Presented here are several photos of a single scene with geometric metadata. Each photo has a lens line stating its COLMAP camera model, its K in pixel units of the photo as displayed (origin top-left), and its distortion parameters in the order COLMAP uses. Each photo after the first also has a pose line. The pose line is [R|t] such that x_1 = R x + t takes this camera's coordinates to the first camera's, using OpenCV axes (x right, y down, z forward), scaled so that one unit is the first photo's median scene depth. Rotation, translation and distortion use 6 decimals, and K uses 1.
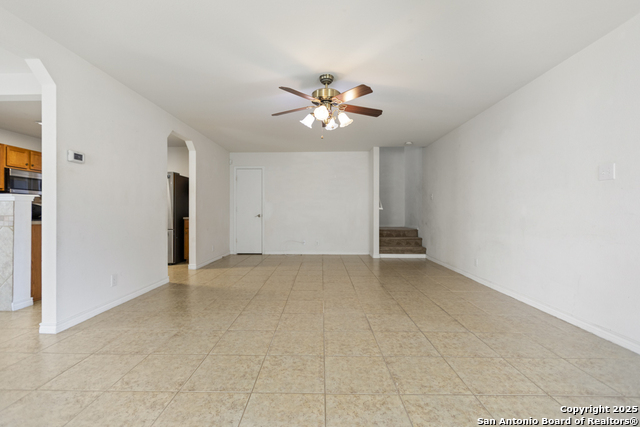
lens RADIAL K [[282.7, 0, 312.4], [0, 282.7, 212.2], [0, 0, 1]] dist [0.003519, -0.003909]
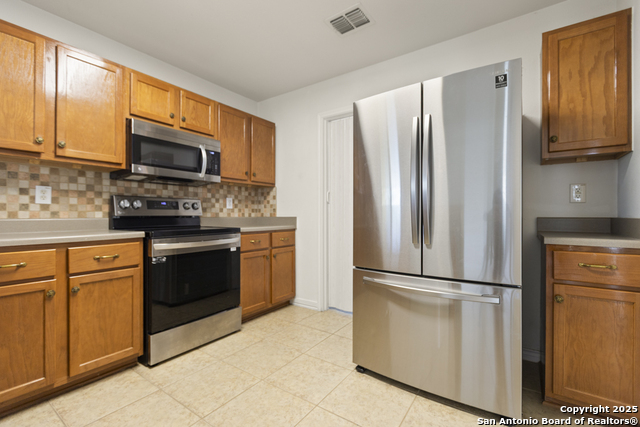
lens RADIAL K [[282.7, 0, 315.1], [0, 282.7, 209.9], [0, 0, 1]] dist [0.003519, -0.003909]
pose [[0.831778, -0.011333, -0.554992, -1.076049], [0.001187, 0.999826, -0.018639, -0.002662], [0.555106, 0.014845, 0.831647, 1.451819]]
